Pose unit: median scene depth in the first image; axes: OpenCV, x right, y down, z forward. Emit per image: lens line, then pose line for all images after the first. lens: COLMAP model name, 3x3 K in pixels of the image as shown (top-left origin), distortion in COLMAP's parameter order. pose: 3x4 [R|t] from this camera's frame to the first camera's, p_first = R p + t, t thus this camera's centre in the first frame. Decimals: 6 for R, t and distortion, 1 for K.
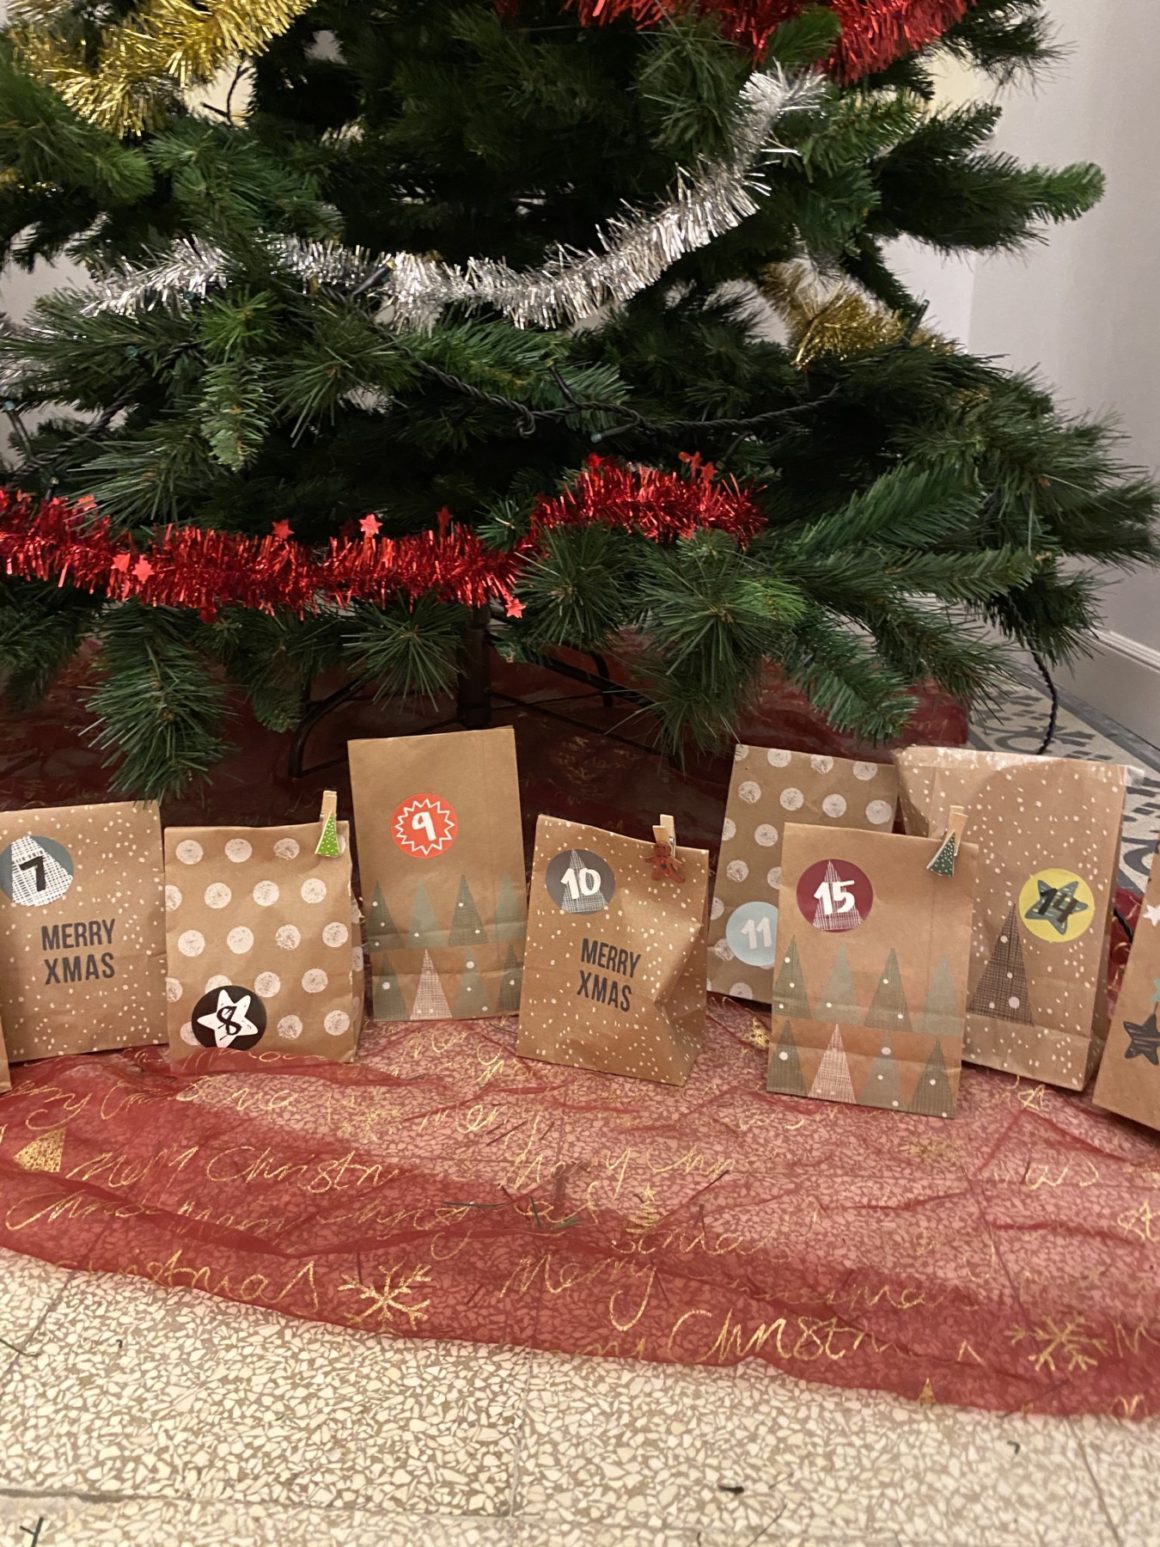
lens RADIAL K [[1197.9, 0, 581.5], [0, 1197.9, 771.8], [0, 0, 1]] dist [-0.057169, 0.010410]
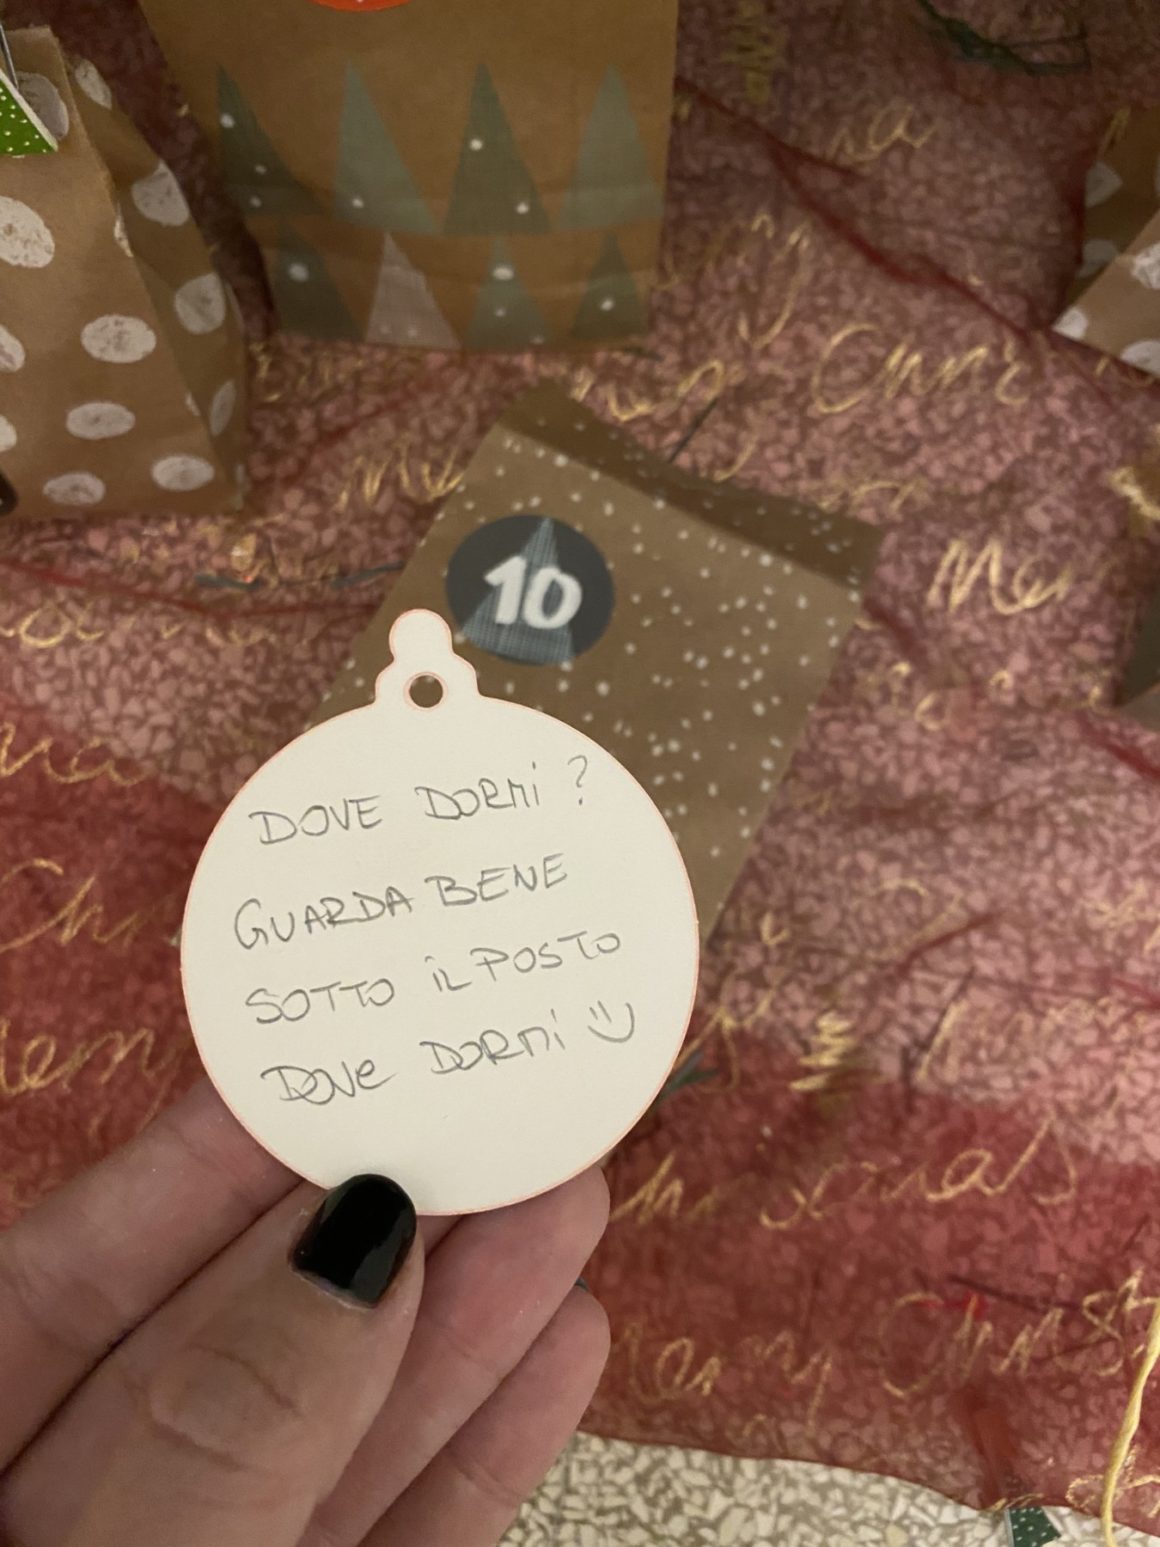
lens RADIAL K [[1197.9, 0, 575.7], [0, 1197.9, 742.9], [0, 0, 1]] dist [-0.057169, 0.010410]
pose [[0.993603, 0.112071, 0.013879, -0.090433], [-0.057995, 0.400949, 0.914263, -0.211806], [0.096898, -0.909219, 0.404884, 1.108296]]
